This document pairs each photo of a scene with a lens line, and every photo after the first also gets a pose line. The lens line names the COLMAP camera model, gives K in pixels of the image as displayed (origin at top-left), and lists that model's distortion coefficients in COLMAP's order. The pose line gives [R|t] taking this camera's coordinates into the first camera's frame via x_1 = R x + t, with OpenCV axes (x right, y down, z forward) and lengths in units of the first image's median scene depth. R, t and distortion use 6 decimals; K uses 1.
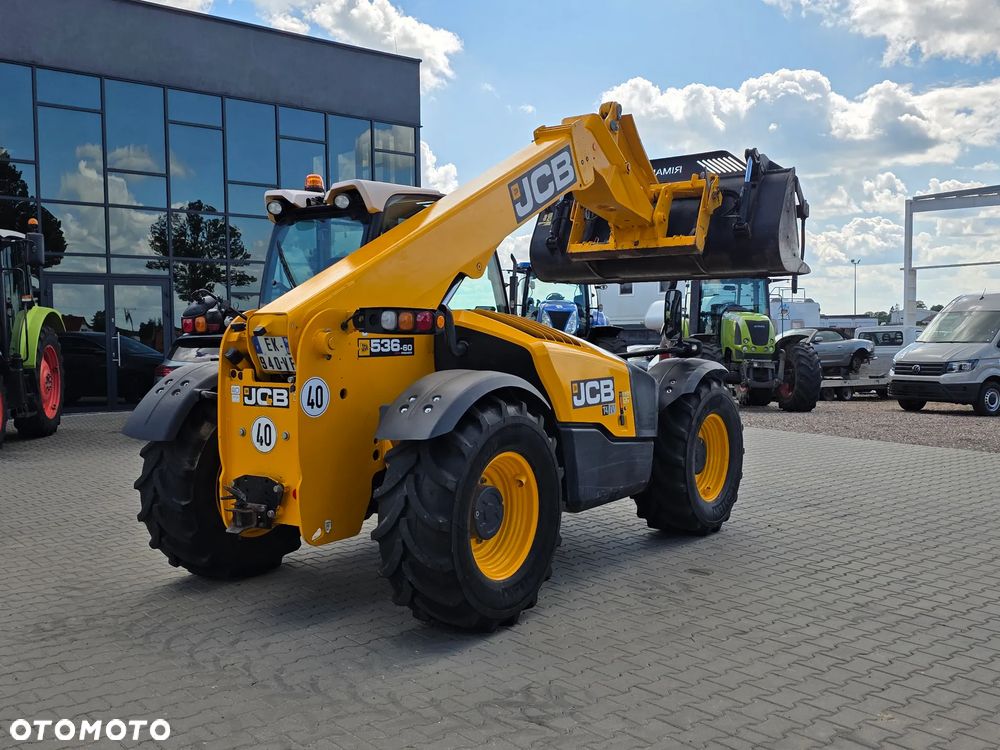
lens RADIAL K [[973.2, 0, 498.9], [0, 973.2, 379.3], [0, 0, 1]] dist [0.118639, -0.218425]
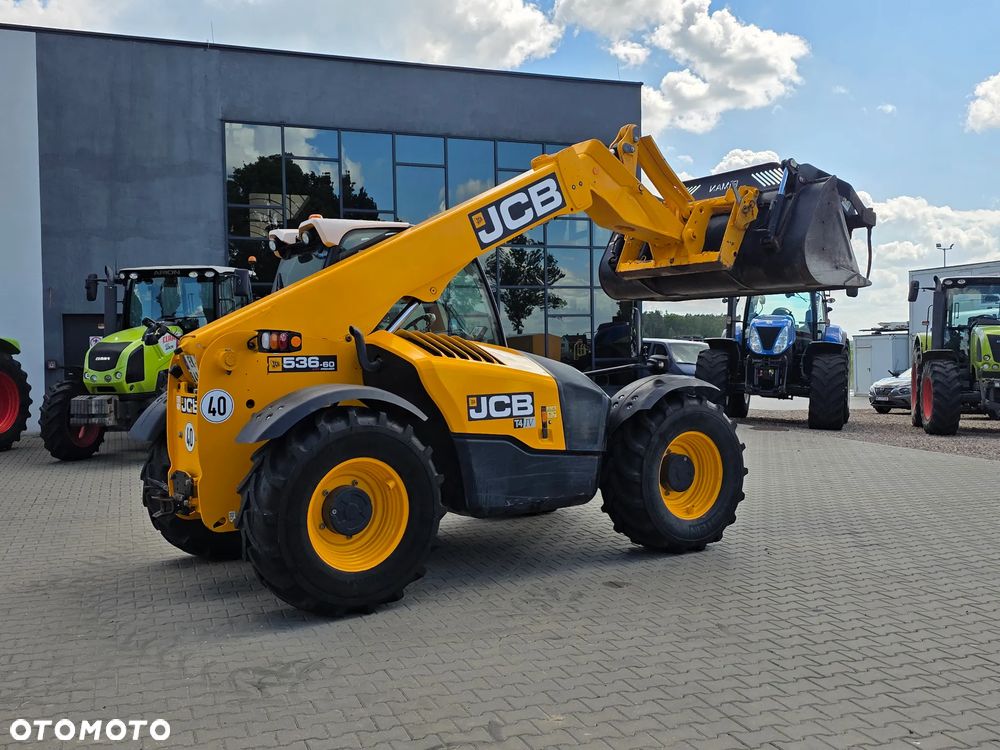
lens RADIAL K [[975.9, 0, 494.1], [0, 975.9, 371.6], [0, 0, 1]] dist [0.122161, -0.207182]
pose [[0.939373, 0.002088, -0.342892, 0.449011], [-0.011082, 0.999644, -0.024272, 0.001382], [0.342719, 0.026600, 0.939061, -0.006640]]
